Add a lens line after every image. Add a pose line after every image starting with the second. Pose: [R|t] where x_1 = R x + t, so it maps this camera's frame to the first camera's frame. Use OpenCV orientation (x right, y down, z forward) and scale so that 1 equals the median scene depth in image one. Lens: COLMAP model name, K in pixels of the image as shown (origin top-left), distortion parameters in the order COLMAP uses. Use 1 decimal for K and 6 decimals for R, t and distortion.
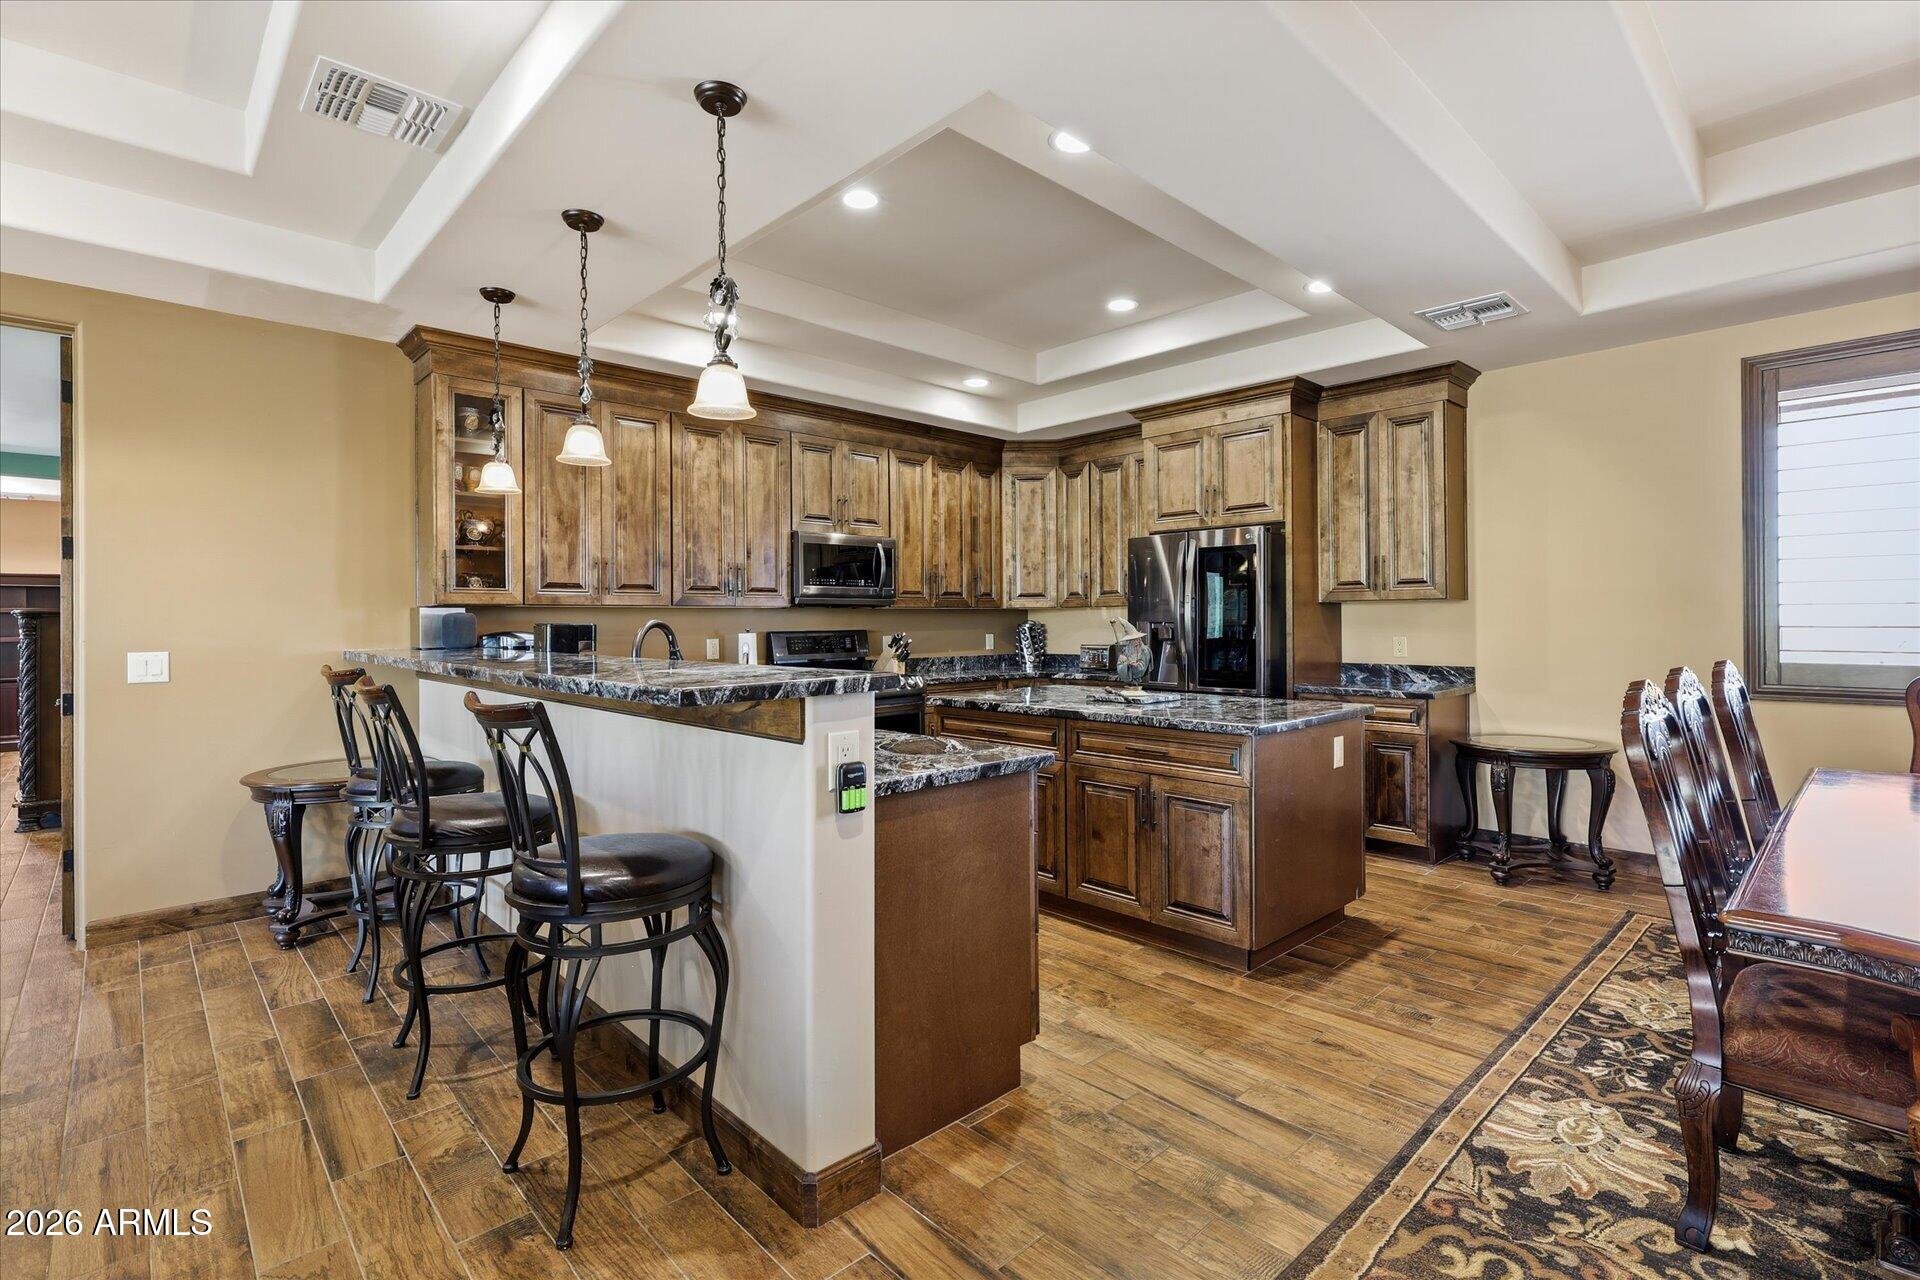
lens RADIAL K [[891.9, 0, 960.9], [0, 891.9, 629.2], [0, 0, 1]] dist [-0.004929, 0.002620]
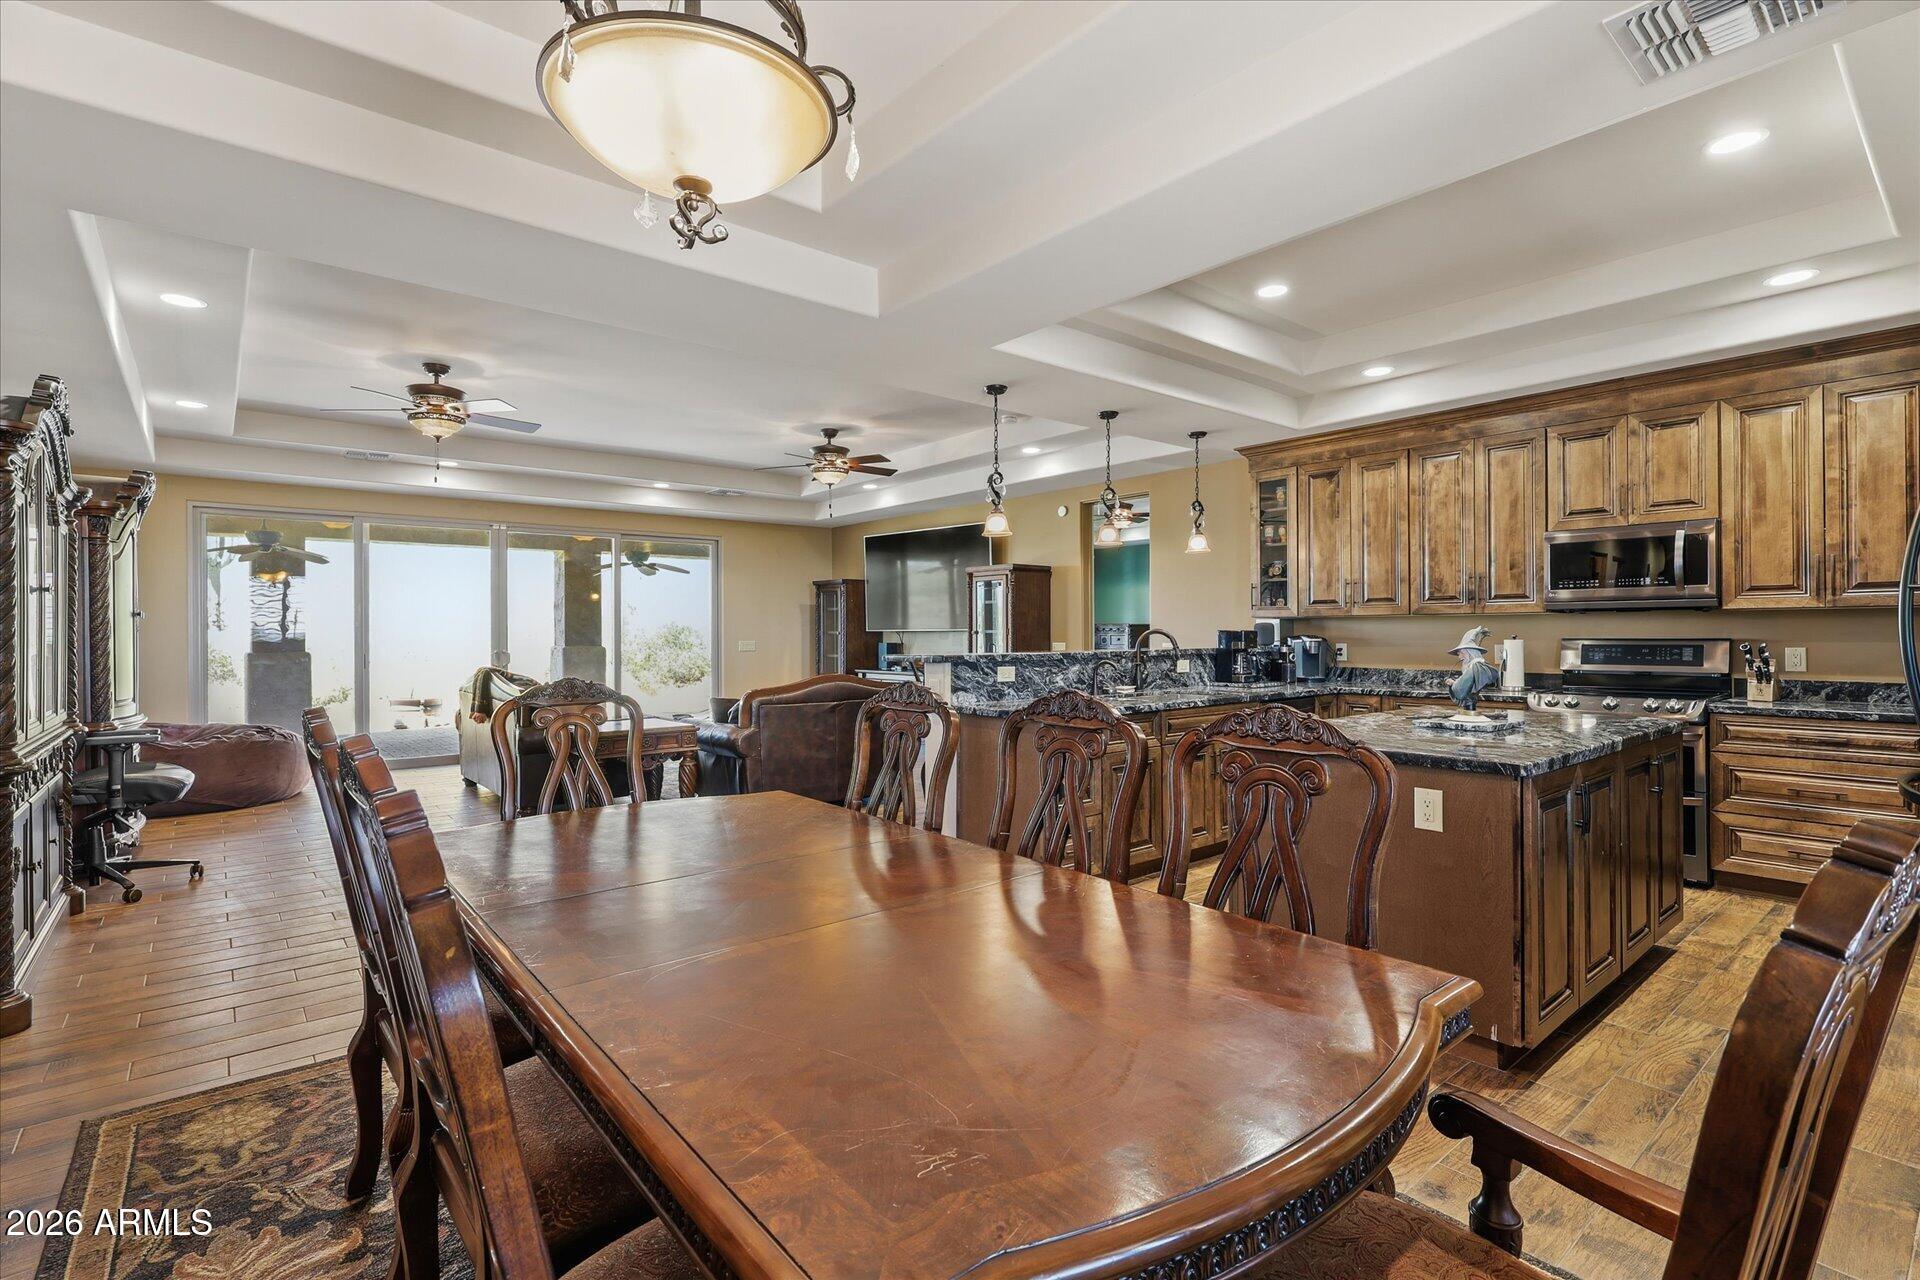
lens RADIAL K [[891.9, 0, 956.7], [0, 891.9, 636.6], [0, 0, 1]] dist [-0.004929, 0.002620]
pose [[-0.068310, 0.010101, -0.997613, 0.862780], [-0.005887, 0.999927, 0.010528, -0.006392], [0.997647, 0.006592, -0.068246, 0.479054]]
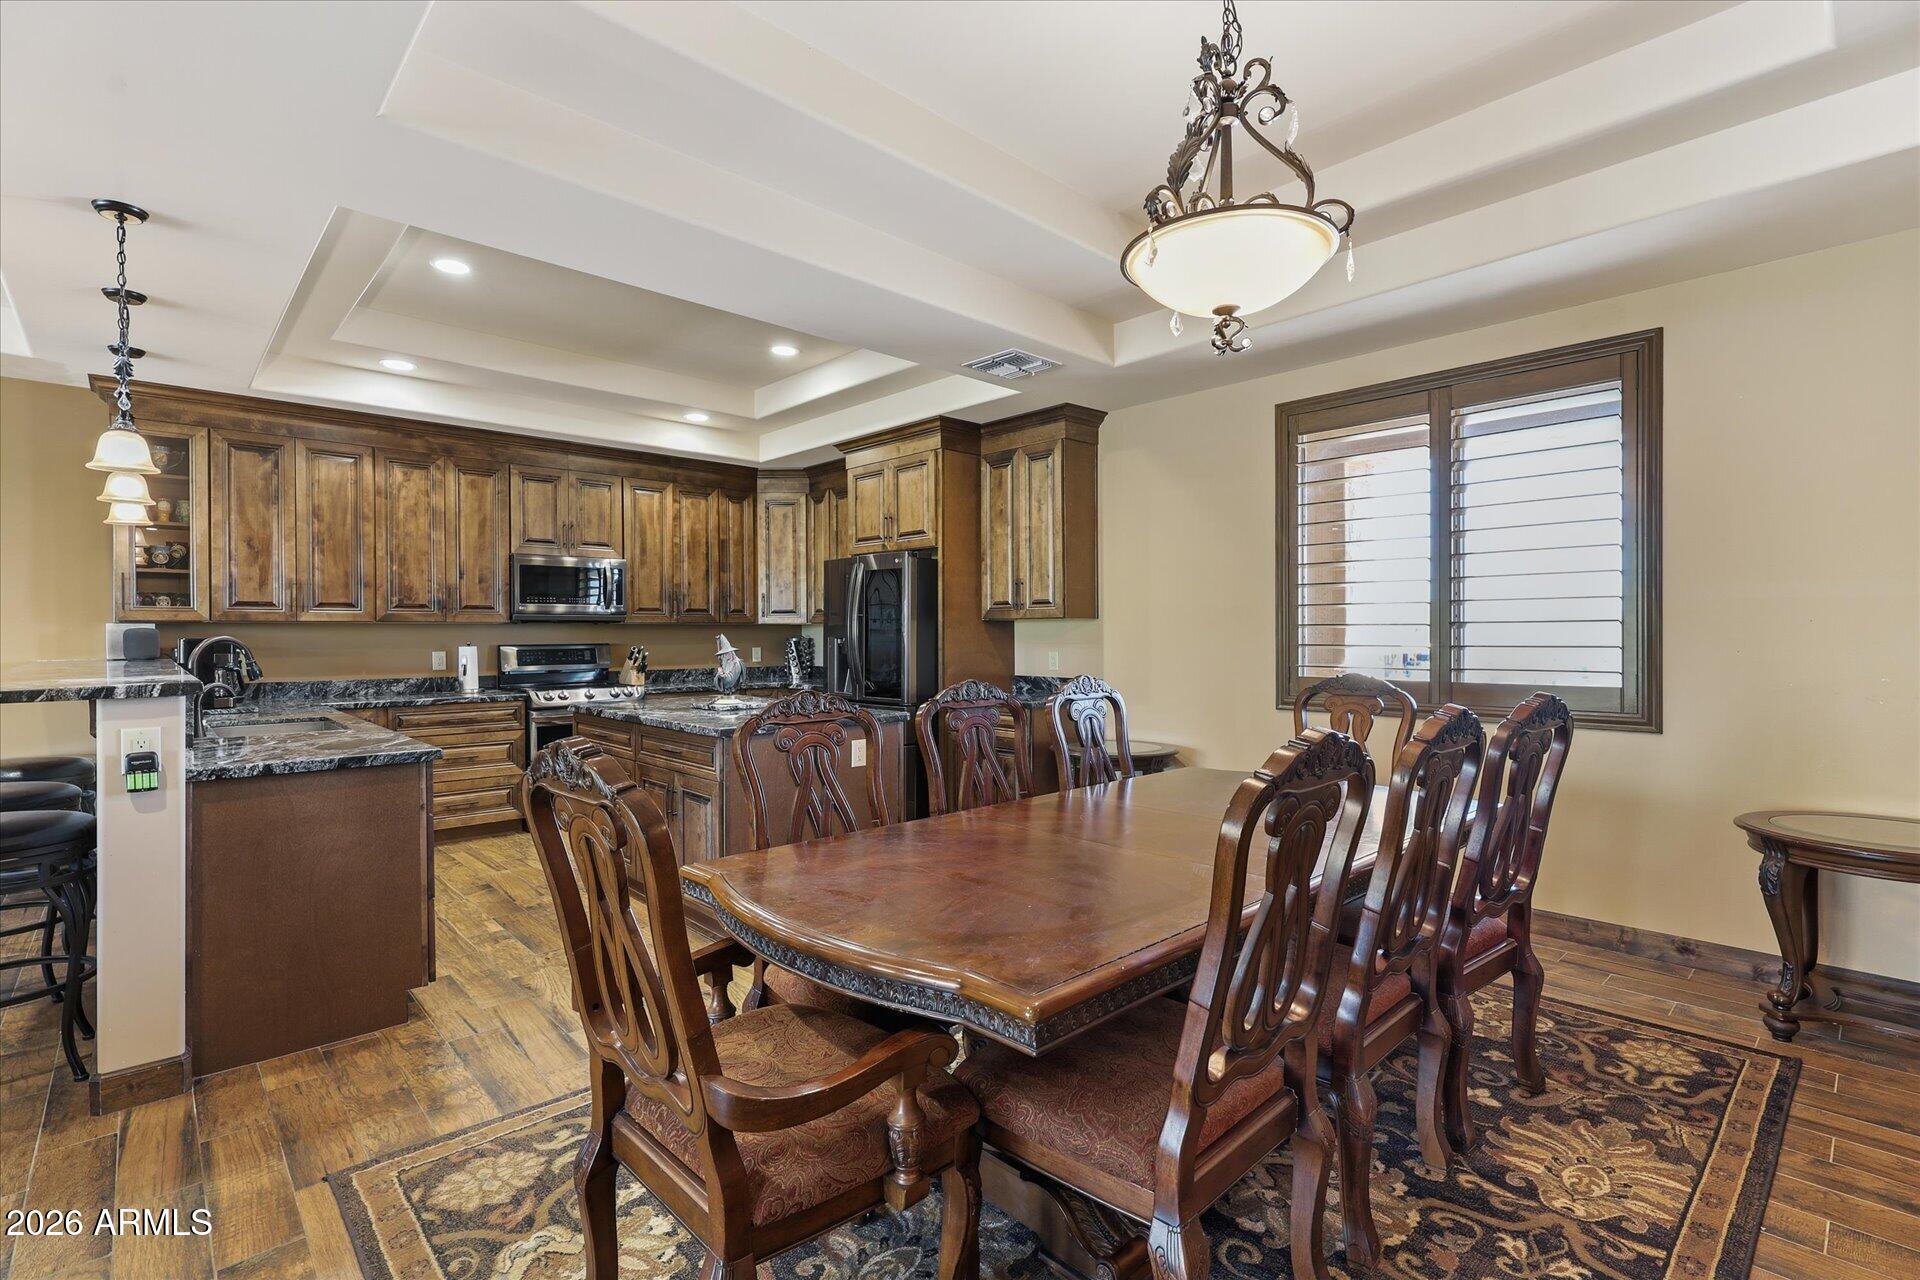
lens RADIAL K [[891.9, 0, 963.3], [0, 891.9, 638.9], [0, 0, 1]] dist [-0.004929, 0.002620]
pose [[0.999985, 0.003419, -0.004205, 0.404743], [-0.003428, 0.999992, -0.002045, -0.005241], [0.004197, 0.002060, 0.999989, -0.102418]]
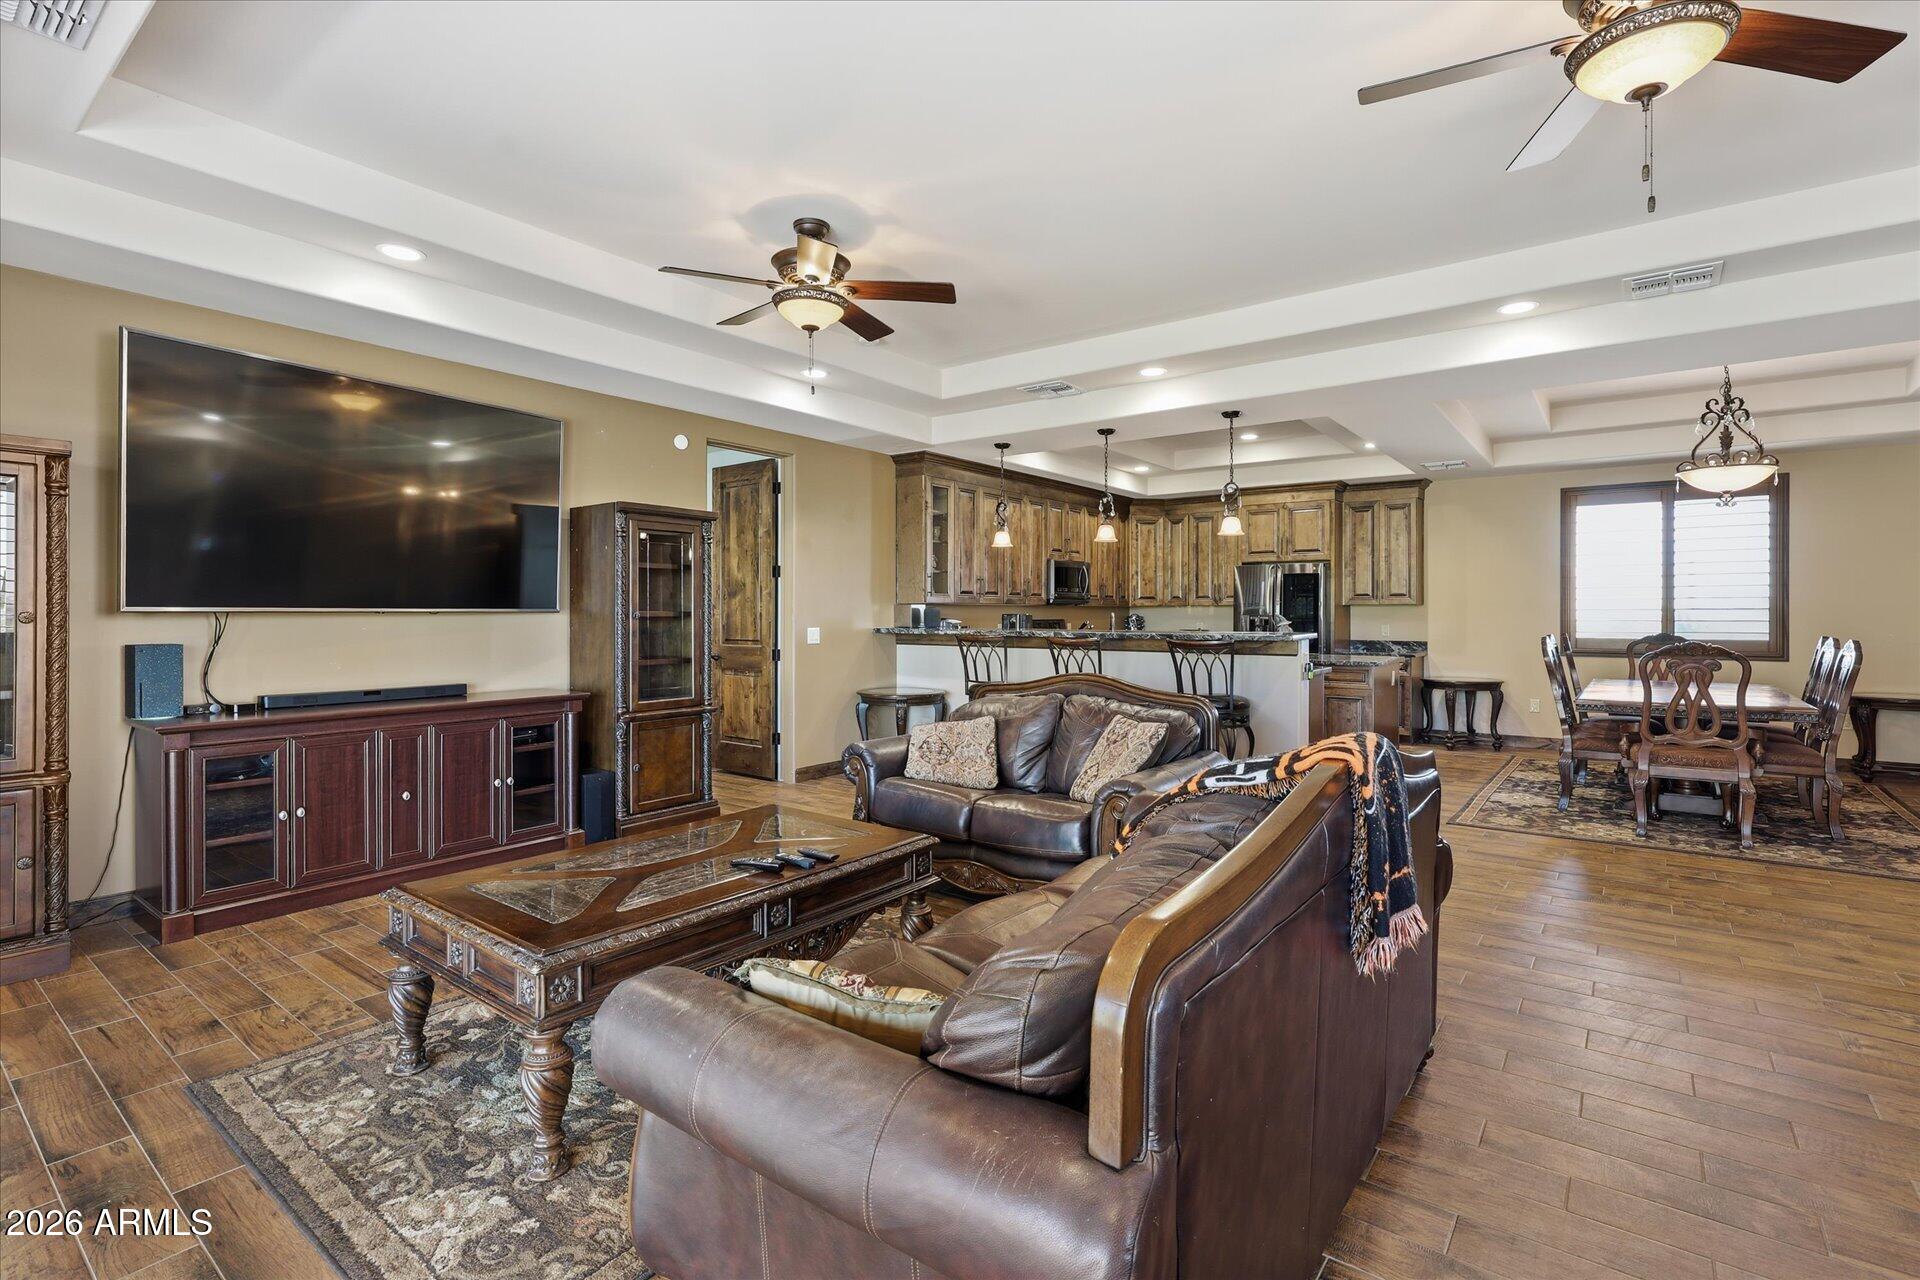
lens RADIAL K [[891.9, 0, 952.4], [0, 891.9, 625.5], [0, 0, 1]] dist [-0.004929, 0.002620]
pose [[0.988109, 0.006626, 0.153613, -0.671167], [-0.007288, 0.999966, 0.003749, 0.009690], [-0.153583, -0.004823, 0.988124, -0.664148]]
